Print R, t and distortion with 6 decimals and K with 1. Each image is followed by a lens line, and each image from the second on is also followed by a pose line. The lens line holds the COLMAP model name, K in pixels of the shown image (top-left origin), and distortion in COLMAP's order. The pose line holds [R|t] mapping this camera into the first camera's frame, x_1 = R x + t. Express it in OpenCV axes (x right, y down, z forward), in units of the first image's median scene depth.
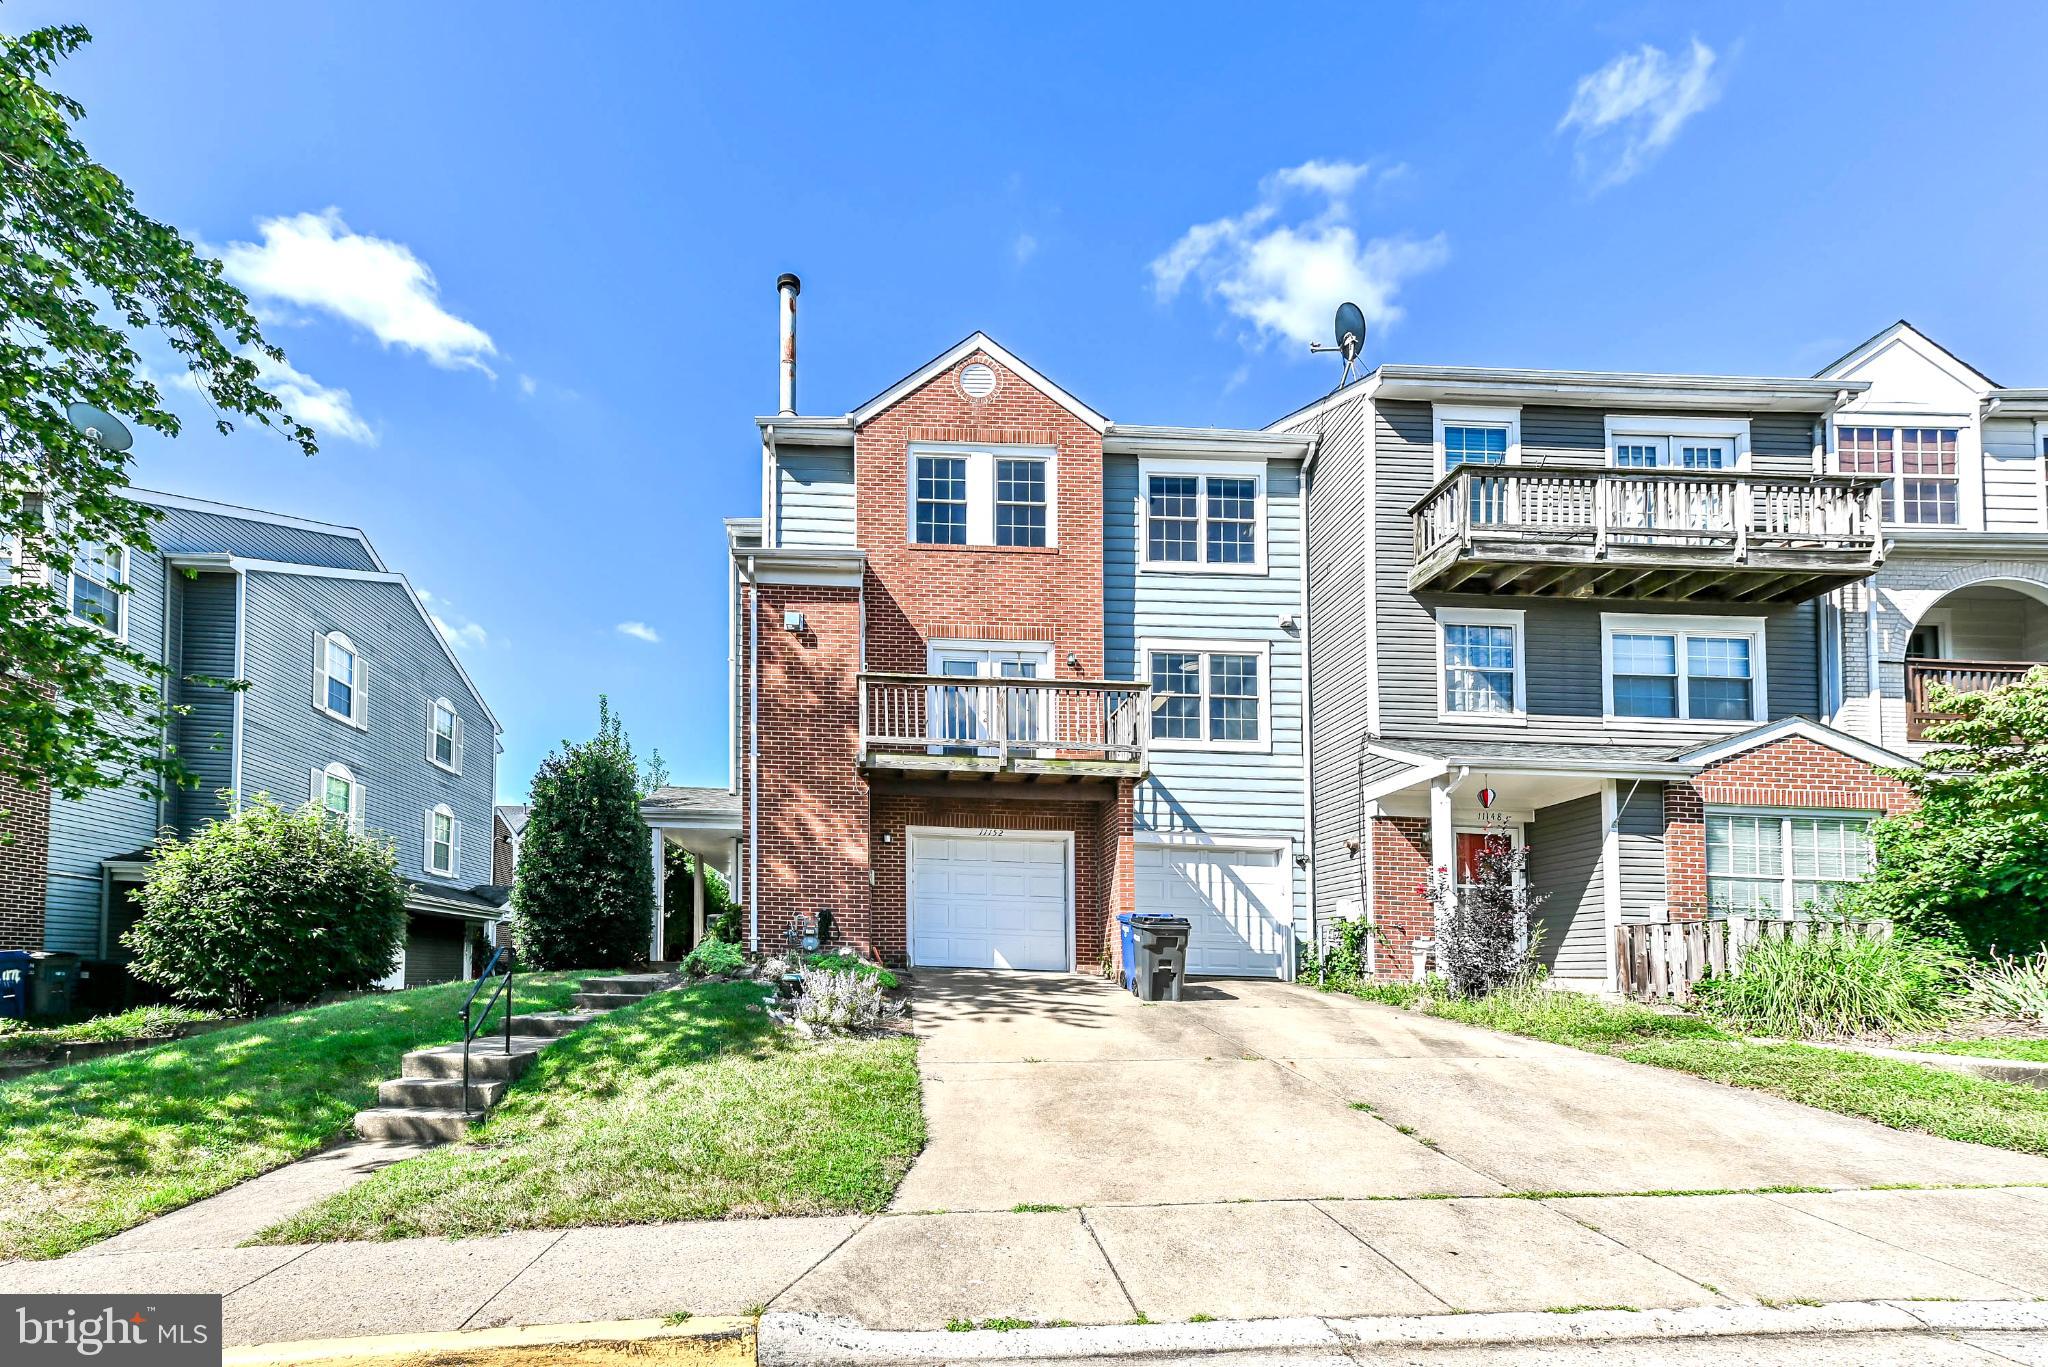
lens RADIAL K [[824.3, 0, 1014.1], [0, 824.3, 632.4], [0, 0, 1]] dist [-0.001576, -0.000113]
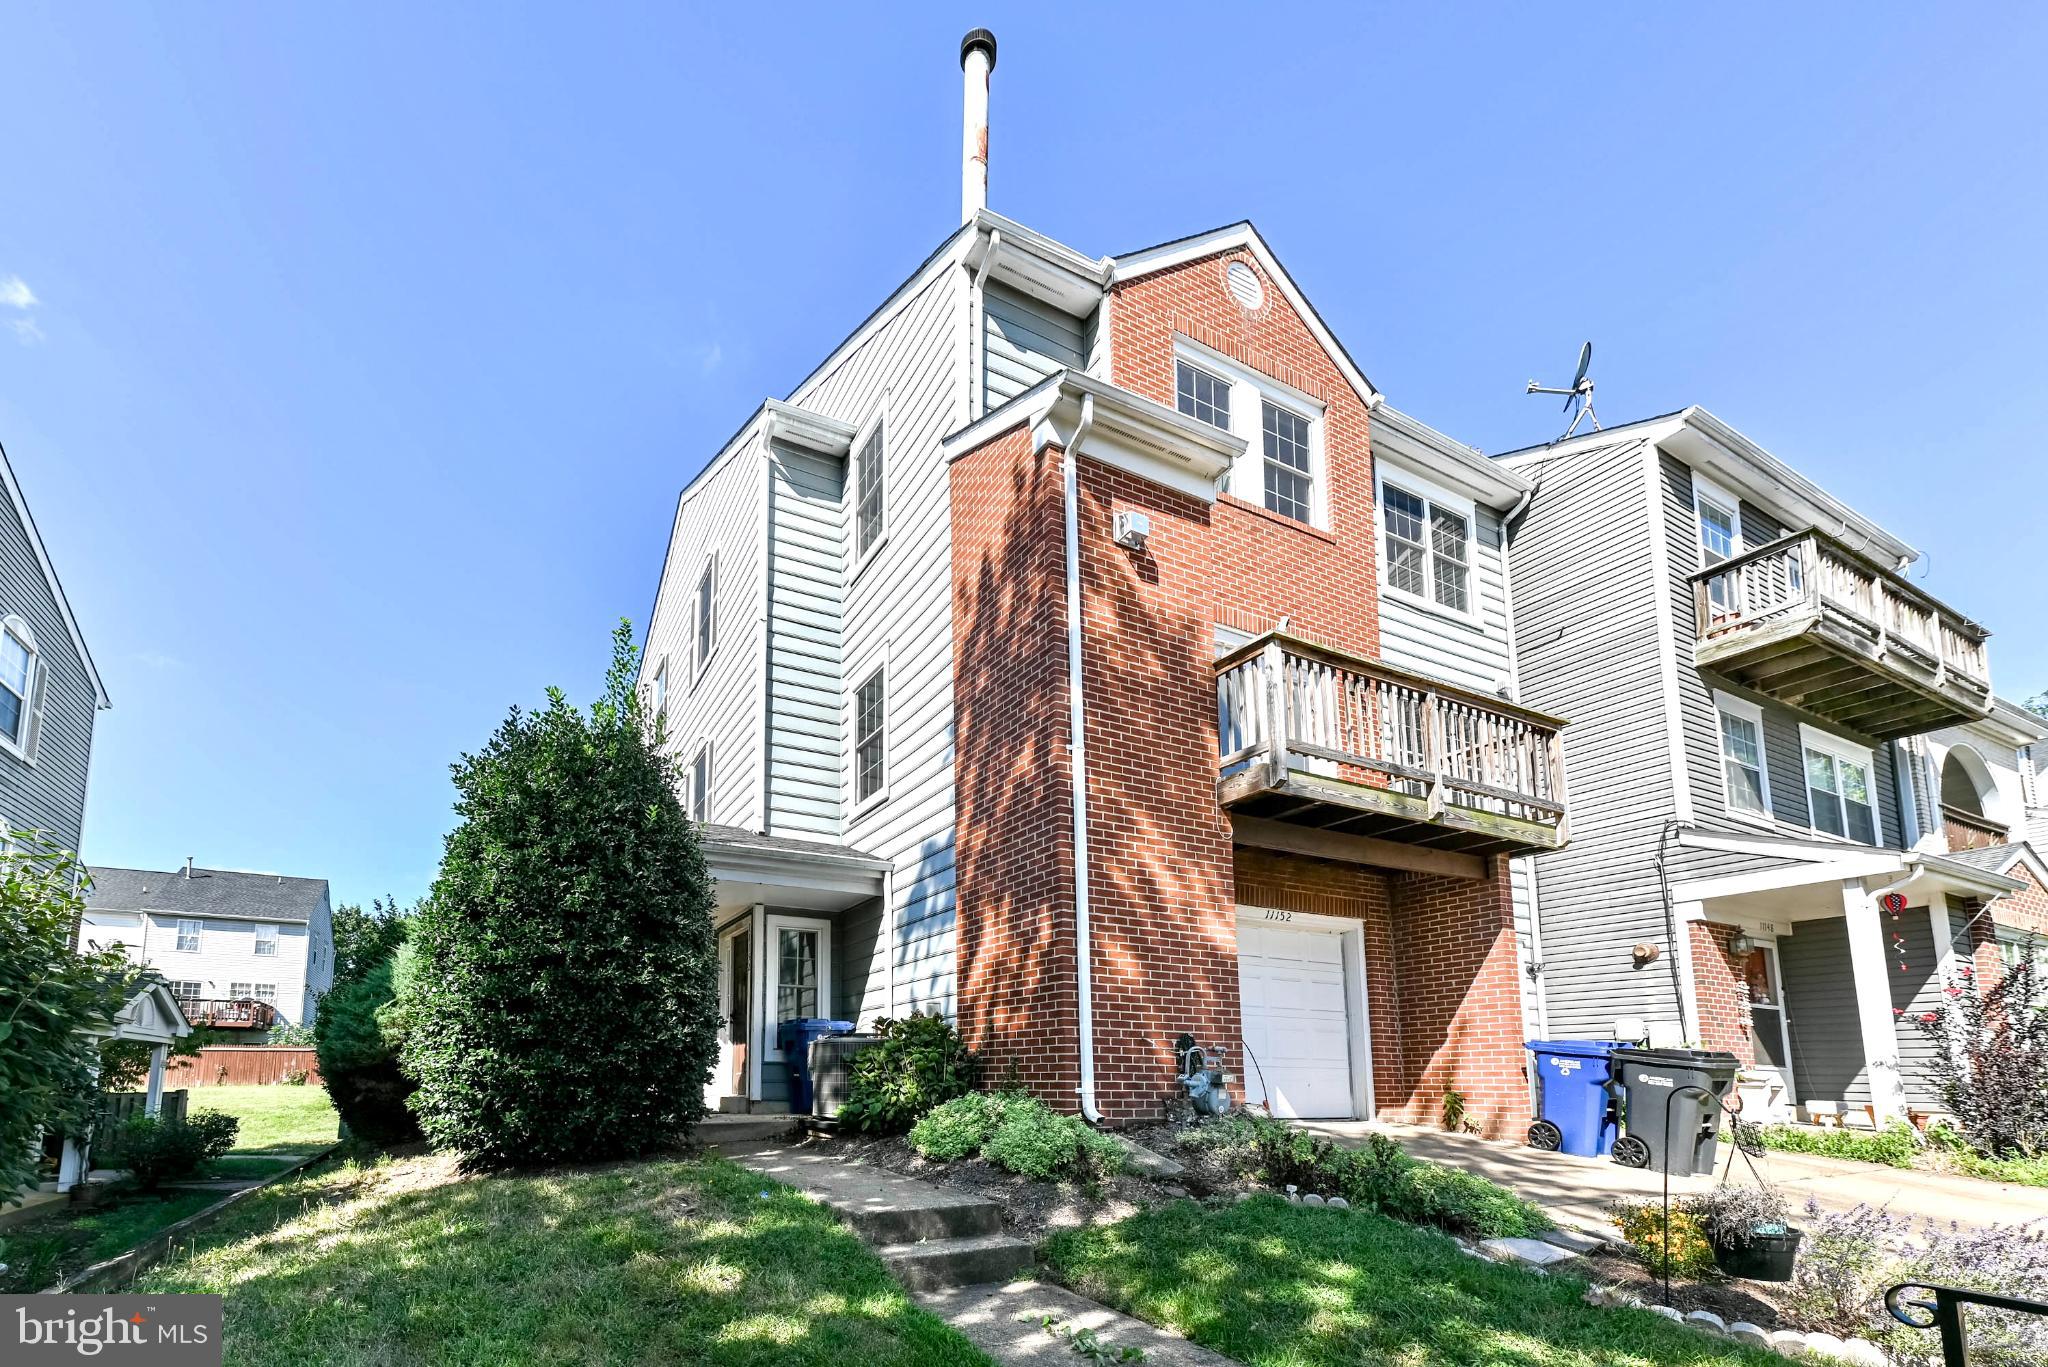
lens RADIAL K [[818.4, 0, 1023.0], [0, 818.4, 735.1], [0, 0, 1]] dist [0.003204, 0.000200]
pose [[0.918653, 0.134364, 0.371514, -0.465622], [-0.133387, 0.990655, -0.028456, 0.135705], [-0.371866, -0.023414, 0.927991, 0.434501]]
